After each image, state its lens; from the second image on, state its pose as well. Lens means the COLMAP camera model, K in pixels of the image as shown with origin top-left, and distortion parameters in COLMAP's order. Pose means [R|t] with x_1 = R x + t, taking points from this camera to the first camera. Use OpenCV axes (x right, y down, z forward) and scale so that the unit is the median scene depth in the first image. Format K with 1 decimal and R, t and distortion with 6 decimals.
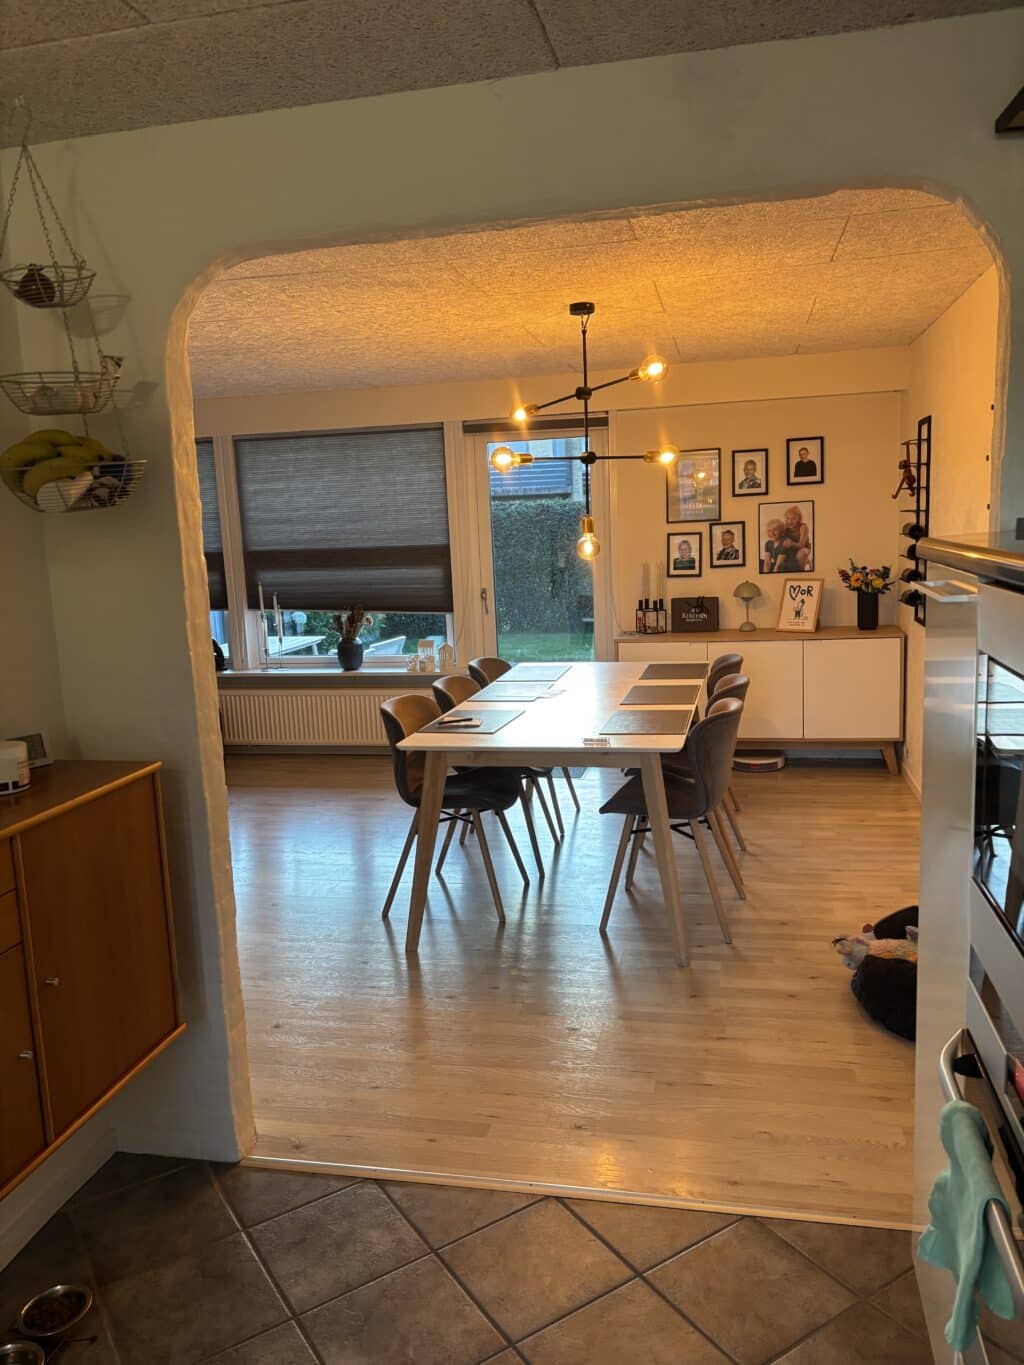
lens RADIAL K [[1038.0, 0, 524.9], [0, 1038.0, 688.4], [0, 0, 1]] dist [0.052730, -0.058931]
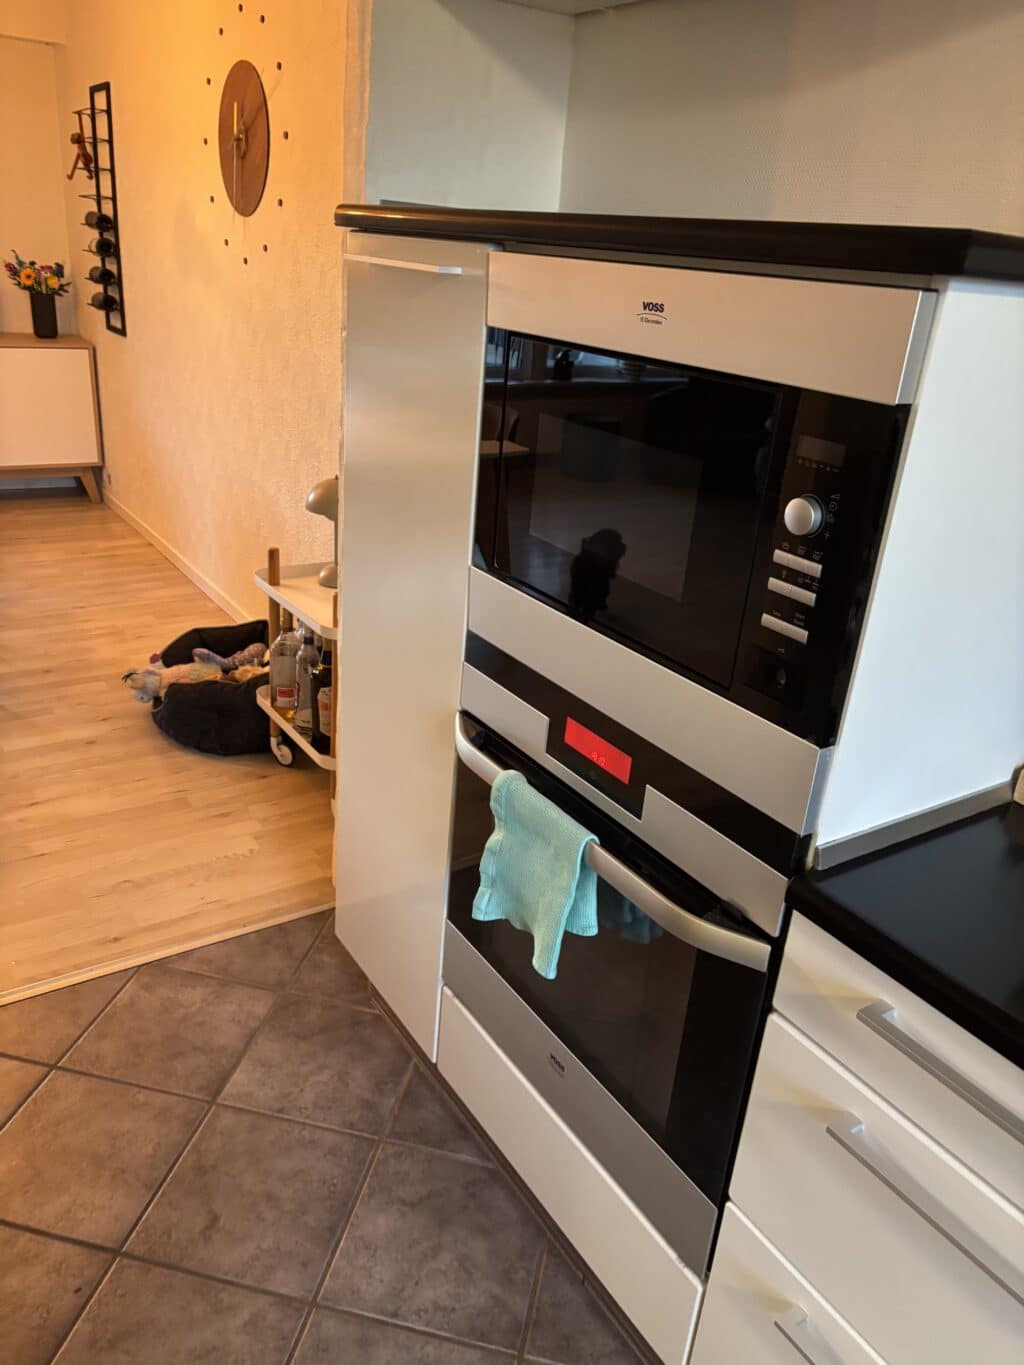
lens RADIAL K [[1038.0, 0, 511.2], [0, 1038.0, 690.1], [0, 0, 1]] dist [0.052730, -0.058931]
pose [[0.700664, -0.186179, 0.688772, -0.092806], [0.007628, 0.967254, 0.253695, 0.014050], [-0.713450, -0.172501, 0.679140, 0.092492]]
